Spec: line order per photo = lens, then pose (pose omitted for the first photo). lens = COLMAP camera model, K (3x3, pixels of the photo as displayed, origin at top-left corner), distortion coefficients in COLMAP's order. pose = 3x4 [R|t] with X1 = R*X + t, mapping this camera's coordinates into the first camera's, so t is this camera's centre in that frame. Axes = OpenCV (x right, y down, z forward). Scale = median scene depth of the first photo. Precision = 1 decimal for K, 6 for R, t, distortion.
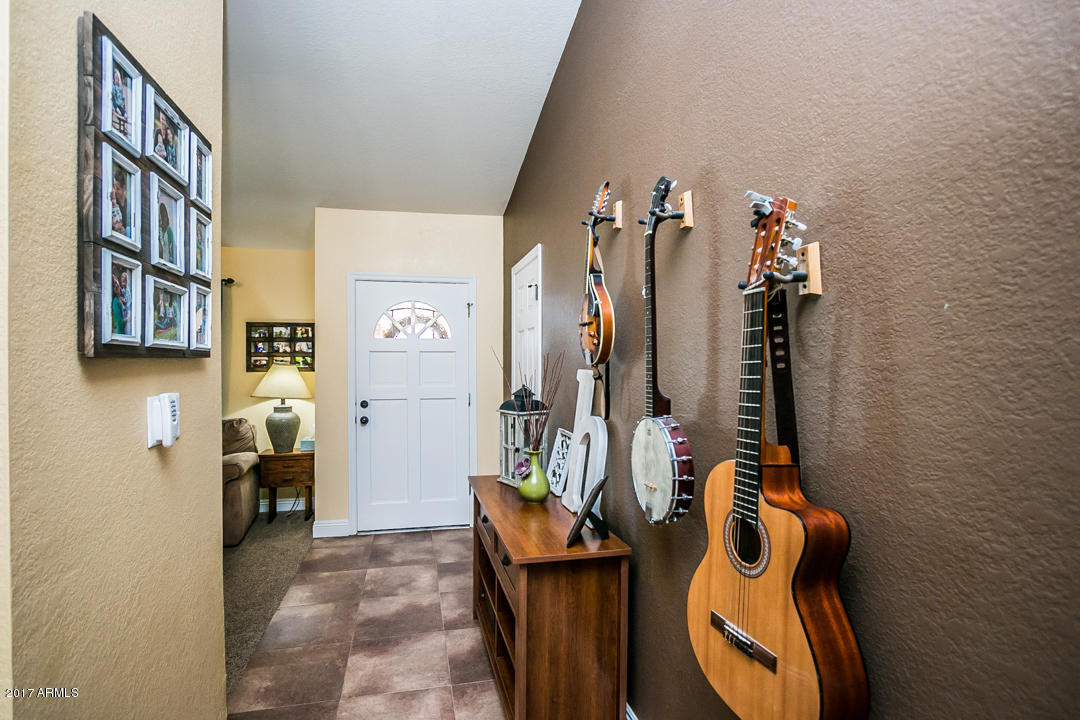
lens RADIAL K [[514.4, 0, 540.0], [0, 514.4, 360.0], [0, 0, 1]] dist [-0.013747, 0.000060]
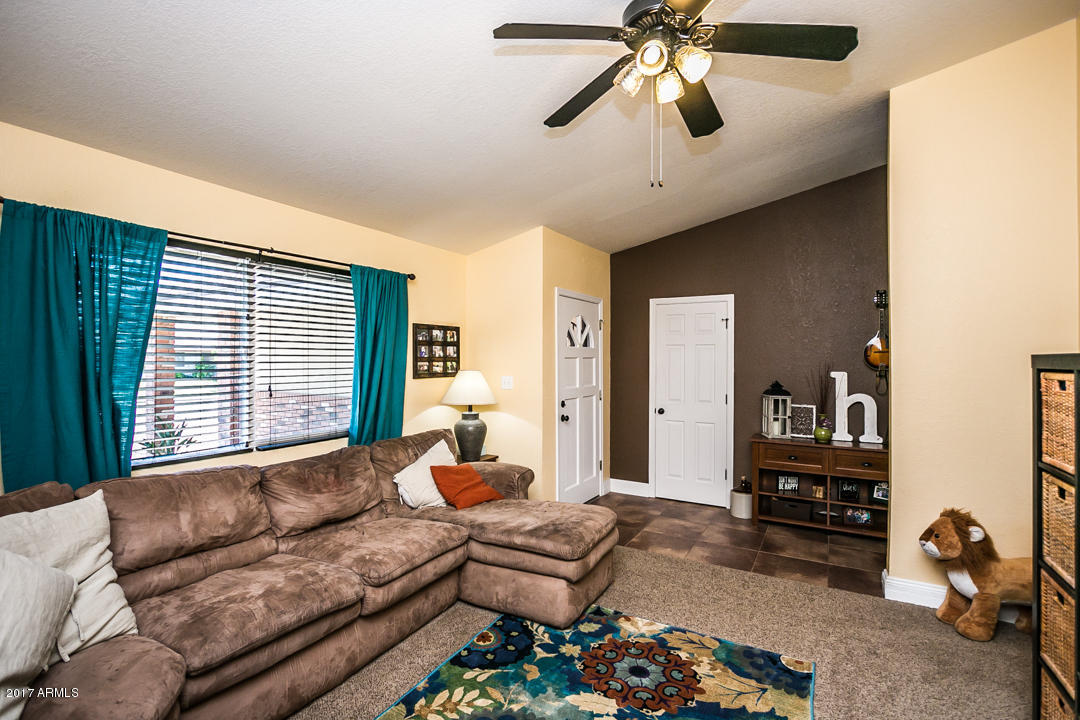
lens RADIAL K [[497.8, 0, 544.5], [0, 497.8, 358.0], [0, 0, 1]] dist [-0.018796, 0.001247]
pose [[0.703709, 0.002256, 0.710484, -1.015253], [-0.003672, 0.999993, 0.000462, -0.014436], [-0.710479, -0.002934, 0.703713, 0.223904]]
